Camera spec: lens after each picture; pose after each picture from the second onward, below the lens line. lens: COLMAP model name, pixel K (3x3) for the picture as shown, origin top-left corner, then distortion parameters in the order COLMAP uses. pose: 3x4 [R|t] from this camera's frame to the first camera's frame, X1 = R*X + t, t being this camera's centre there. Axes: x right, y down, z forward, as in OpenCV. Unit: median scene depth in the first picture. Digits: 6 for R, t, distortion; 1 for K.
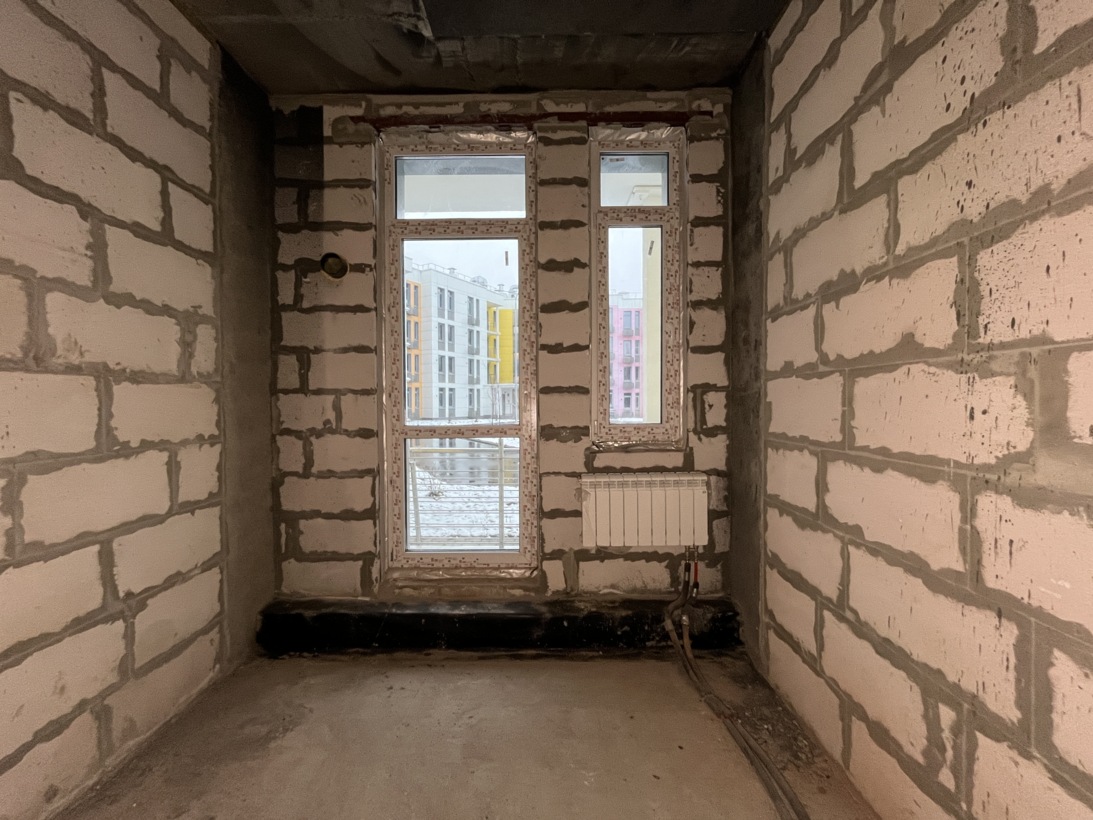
lens RADIAL K [[439.7, 0, 544.6], [0, 439.7, 408.1], [0, 0, 1]] dist [-0.004000, -0.000058]
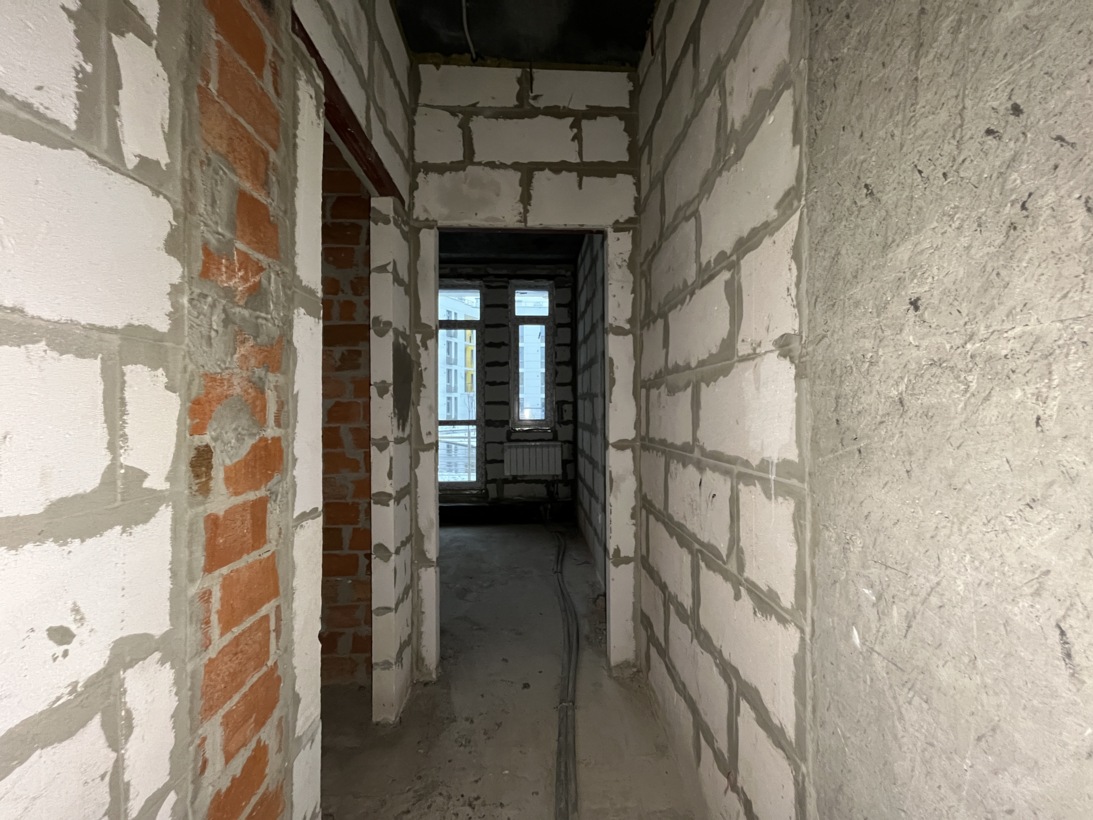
lens RADIAL K [[439.7, 0, 543.9], [0, 439.7, 411.5], [0, 0, 1]] dist [-0.004000, -0.000058]
pose [[0.998825, 0.004302, 0.048281, 0.169253], [-0.003806, 0.999939, -0.010365, 0.021567], [-0.048323, 0.010169, 0.998780, -1.134035]]
